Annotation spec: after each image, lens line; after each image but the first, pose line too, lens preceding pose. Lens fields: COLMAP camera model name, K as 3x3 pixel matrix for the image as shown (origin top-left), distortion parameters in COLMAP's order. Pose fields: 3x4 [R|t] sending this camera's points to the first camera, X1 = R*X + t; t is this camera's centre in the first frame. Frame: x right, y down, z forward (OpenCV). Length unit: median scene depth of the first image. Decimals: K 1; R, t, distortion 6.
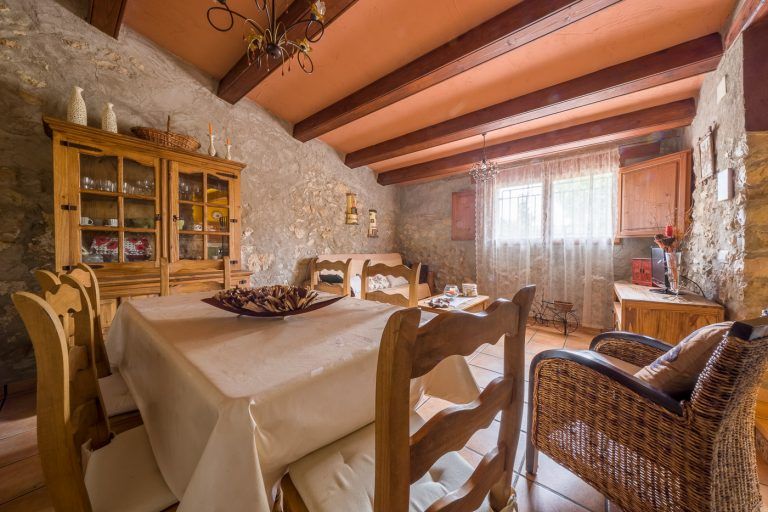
lens RADIAL K [[263.6, 0, 389.7], [0, 263.6, 252.8], [0, 0, 1]] dist [0.002794, 0.000480]
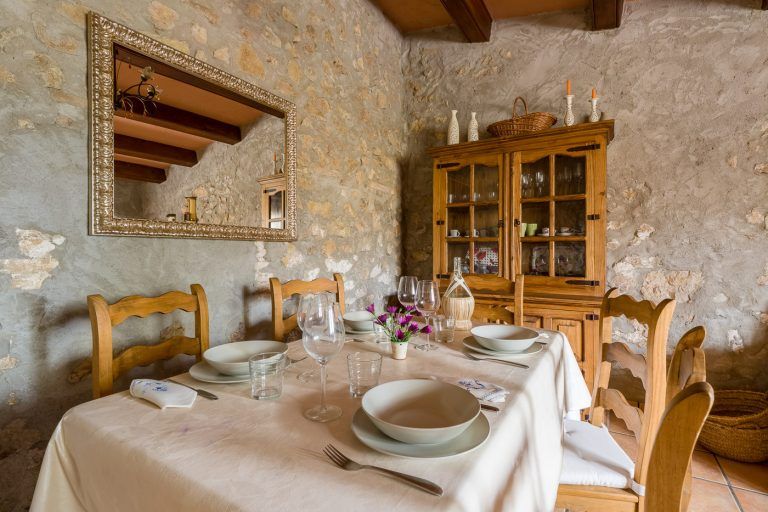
lens RADIAL K [[370.4, 0, 381.8], [0, 370.4, 253.9], [0, 0, 1]] dist [0.006403, -0.000858]
pose [[0.134052, 0.004938, -0.990962, 0.243433], [-0.020040, 0.999797, 0.002271, -0.028620], [0.990772, 0.019554, 0.134124, 0.433583]]
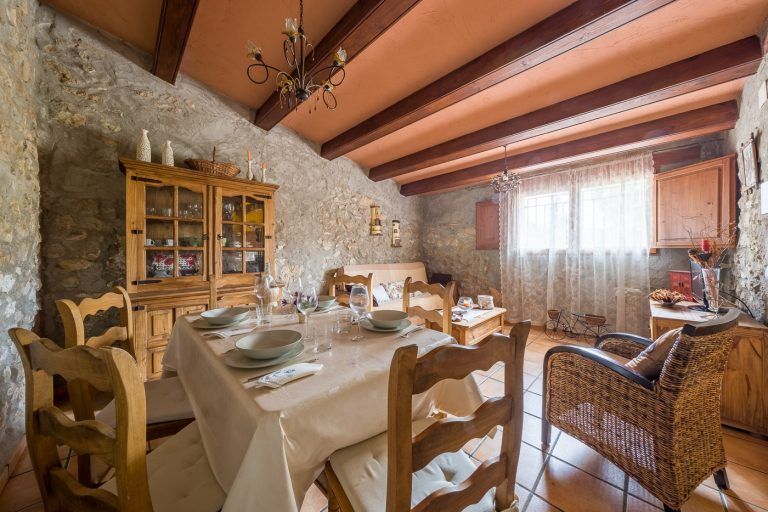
lens RADIAL K [[263.6, 0, 389.1], [0, 263.6, 252.4], [0, 0, 1]] dist [0.002794, 0.000480]
pose [[0.994589, -0.007837, -0.103589, 0.026803], [0.006131, 0.999840, -0.016781, -0.040201], [0.103704, 0.016055, 0.994479, -0.046010]]
